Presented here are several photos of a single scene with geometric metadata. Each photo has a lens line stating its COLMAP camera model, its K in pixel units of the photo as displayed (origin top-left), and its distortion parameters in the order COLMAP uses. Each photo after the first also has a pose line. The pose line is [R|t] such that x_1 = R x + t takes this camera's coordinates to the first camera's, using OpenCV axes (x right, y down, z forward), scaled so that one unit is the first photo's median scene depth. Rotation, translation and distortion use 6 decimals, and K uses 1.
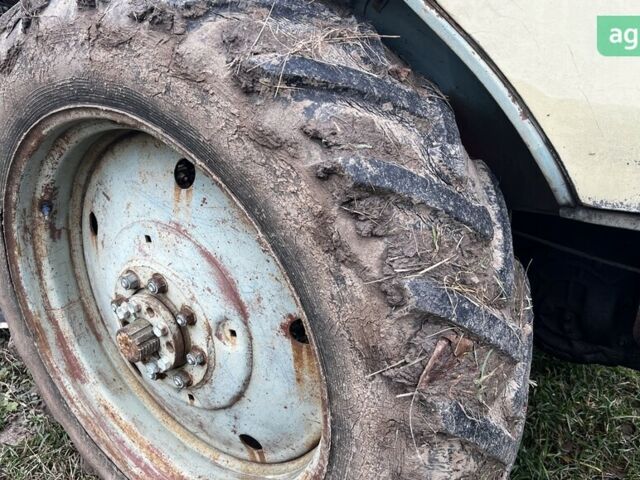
lens RADIAL K [[638.9, 0, 319.5], [0, 638.9, 236.7], [0, 0, 1]] dist [0.039615, 0.000000]
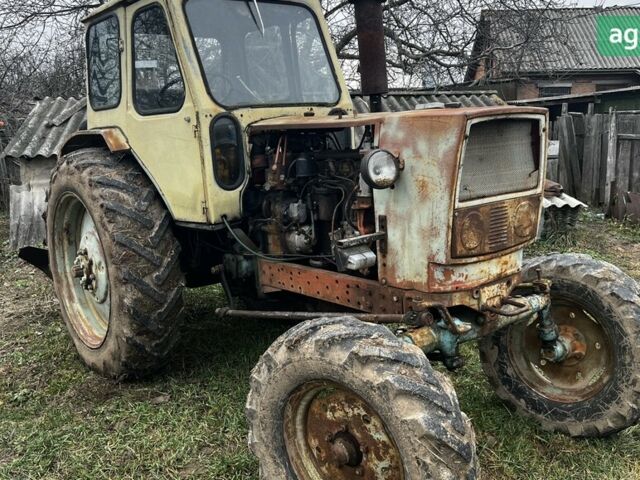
lens RADIAL K [[638.9, 0, 324.5], [0, 638.9, 239.8], [0, 0, 1]] dist [0.039615, 0.000000]
pose [[0.965501, 0.040651, -0.257207, 1.623539], [-0.096510, 0.973258, -0.208459, 0.546897], [0.241855, 0.226090, 0.943604, -1.601453]]
